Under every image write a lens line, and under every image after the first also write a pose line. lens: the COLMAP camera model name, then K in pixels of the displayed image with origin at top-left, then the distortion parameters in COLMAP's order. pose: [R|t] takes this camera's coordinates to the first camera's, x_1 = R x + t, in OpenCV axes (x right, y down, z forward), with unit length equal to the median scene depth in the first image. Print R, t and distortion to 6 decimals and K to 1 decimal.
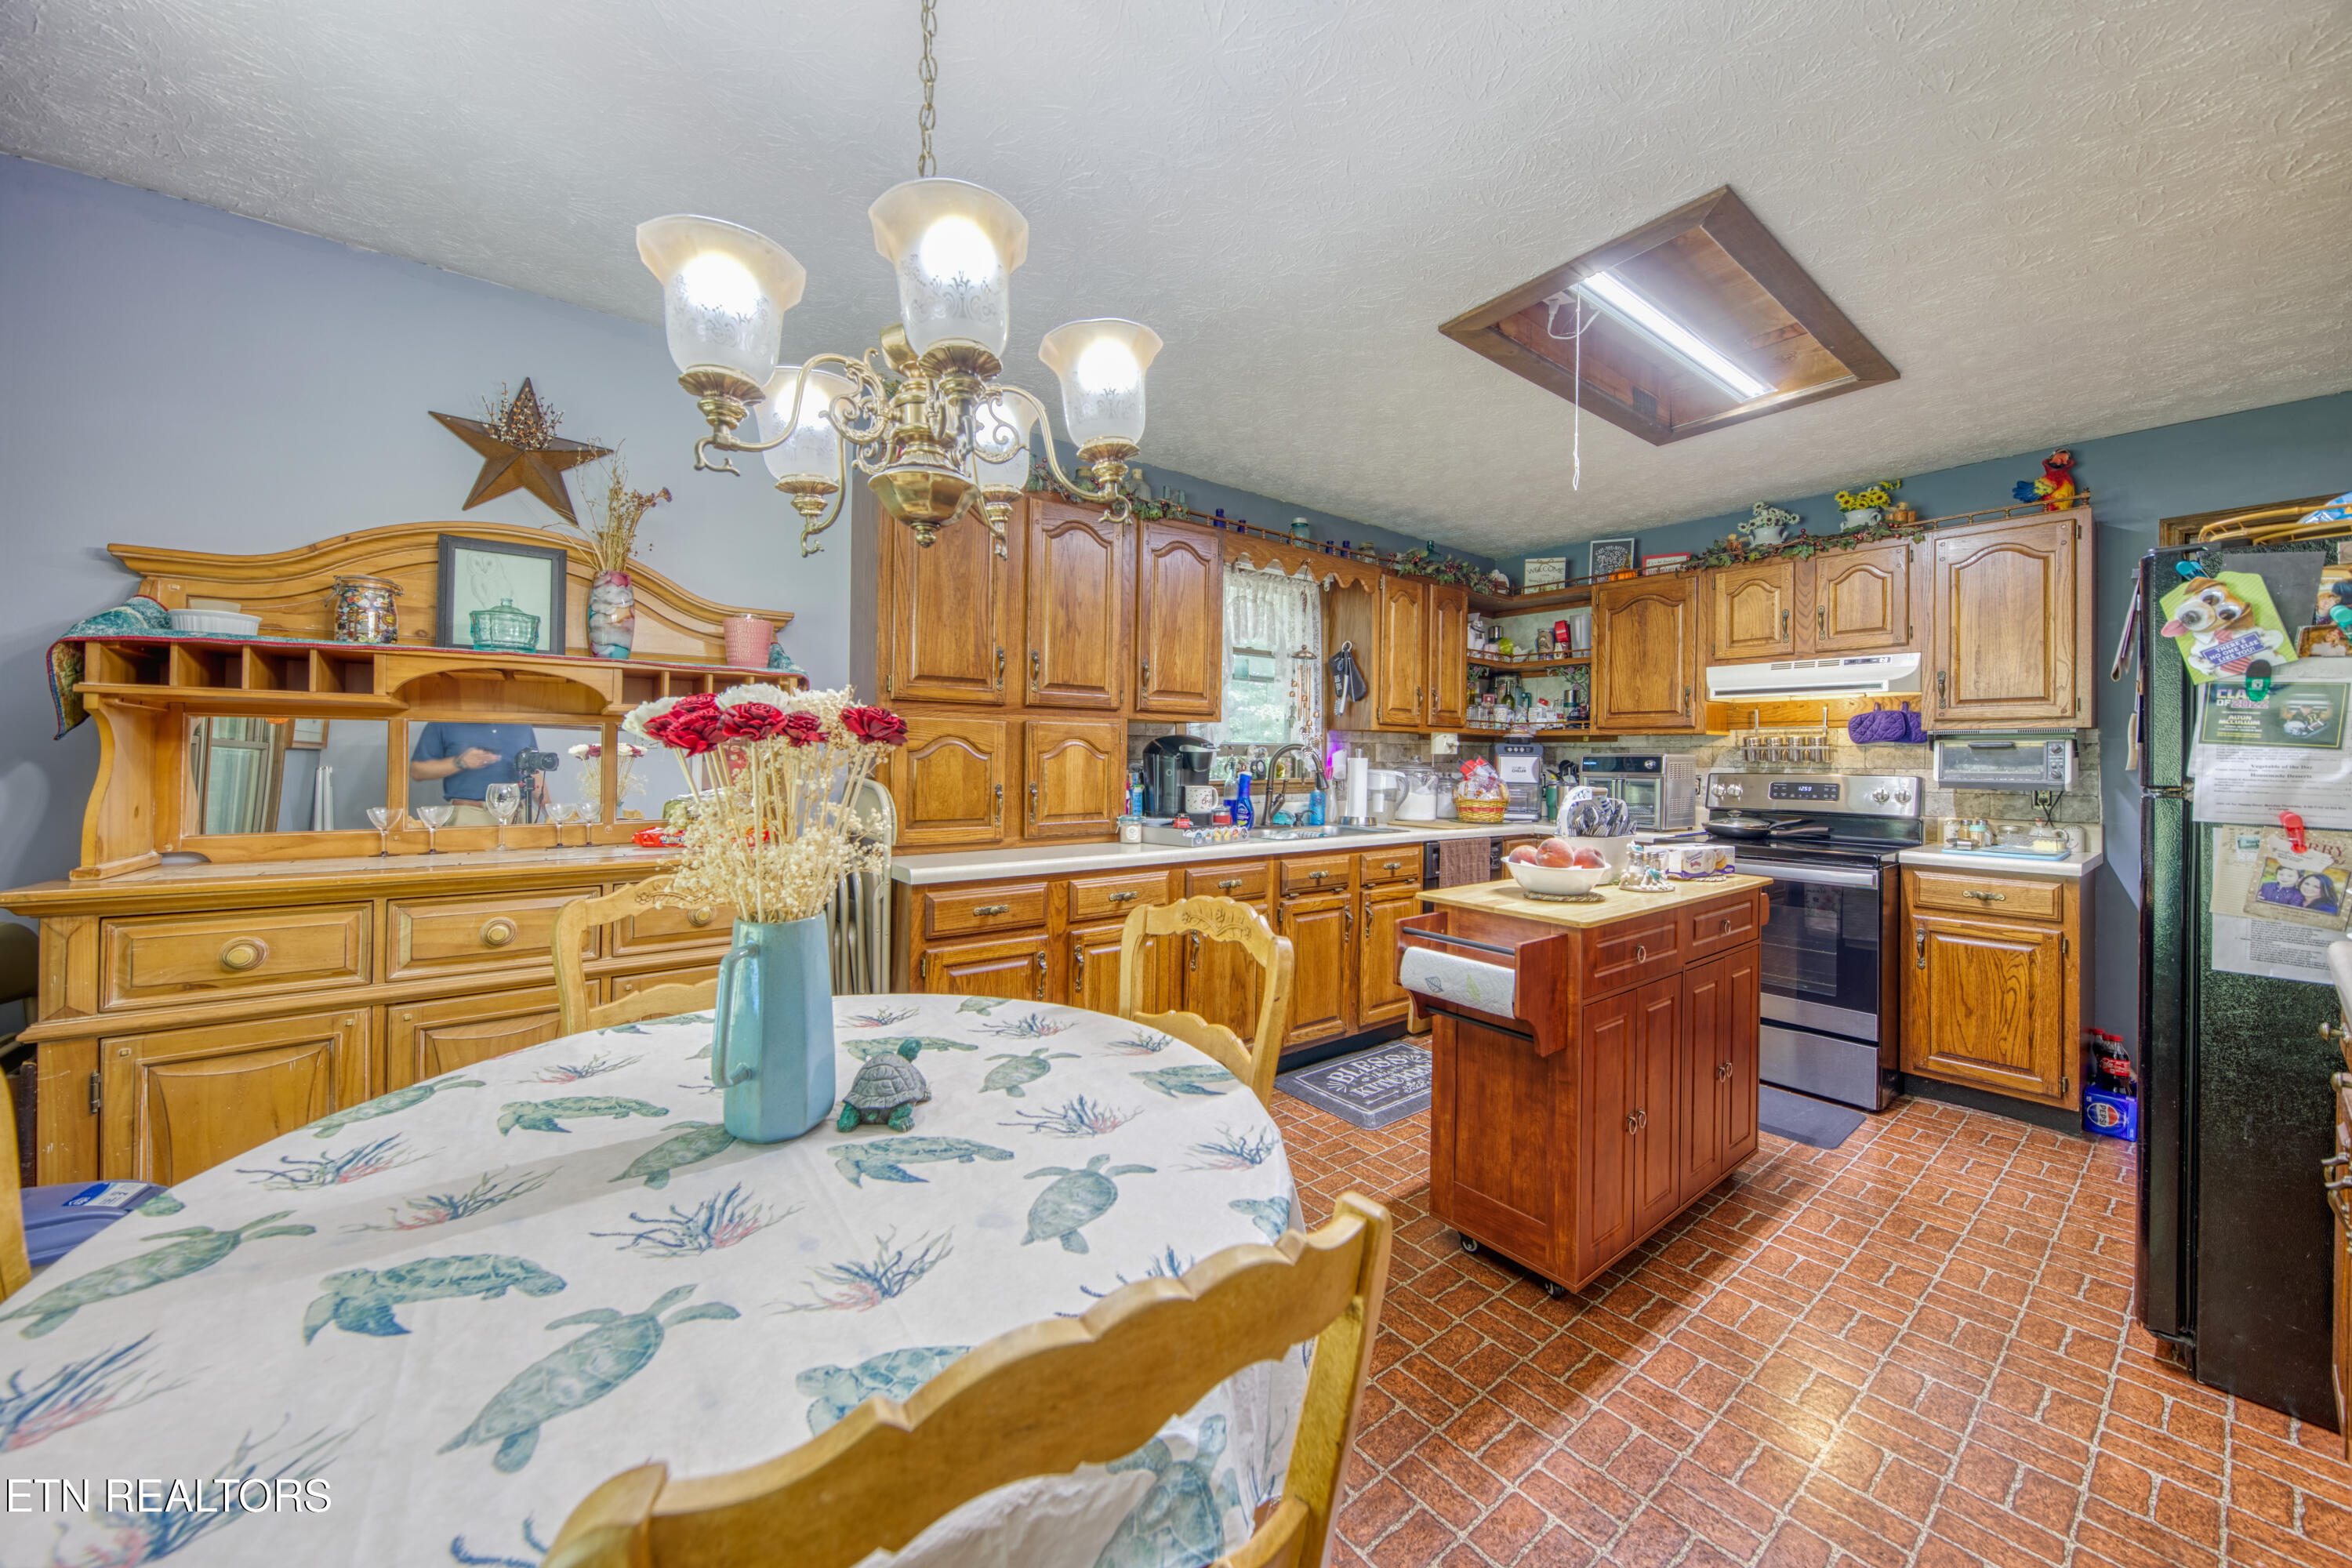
lens RADIAL K [[818.2, 0, 1163.8], [0, 818.2, 779.3], [0, 0, 1]] dist [0.000877, -0.003836]
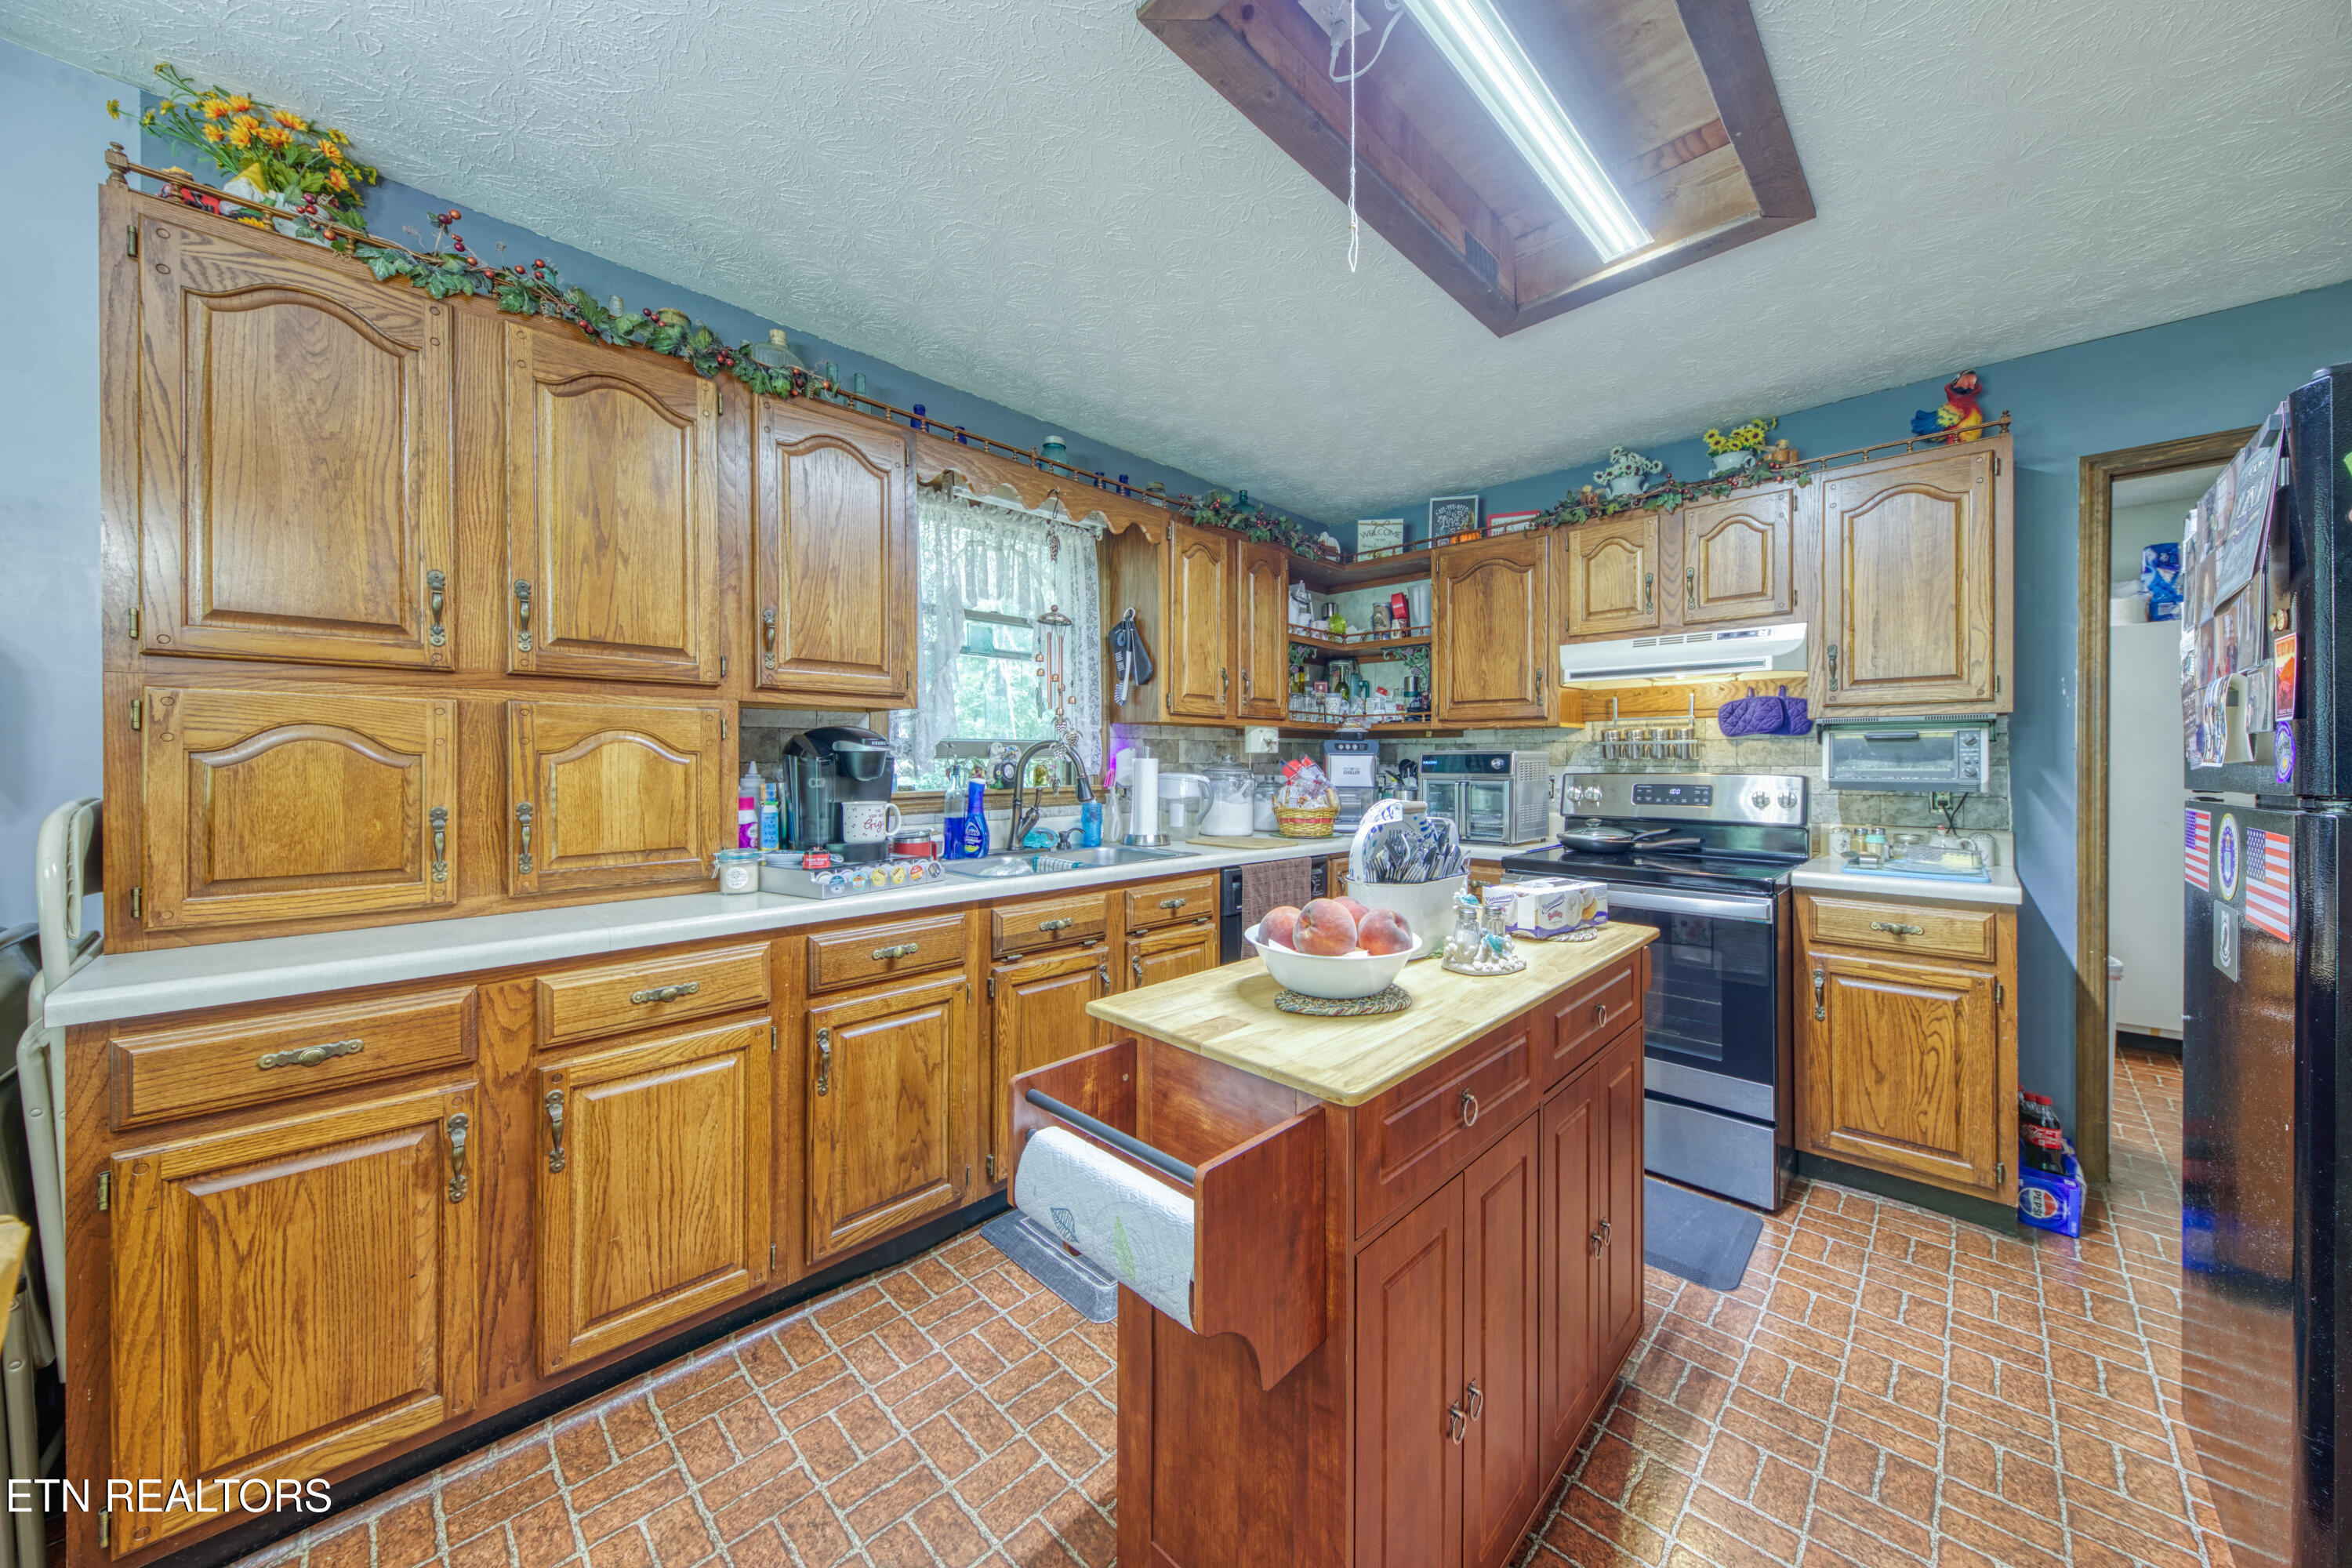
lens RADIAL K [[802.9, 0, 1166.4], [0, 802.9, 782.6], [0, 0, 1]] dist [-0.001327, -0.000145]
pose [[0.990634, -0.011882, 0.136025, 0.196958], [0.011618, 0.999929, 0.002732, -0.006460], [-0.136048, -0.001126, 0.990702, 0.313231]]
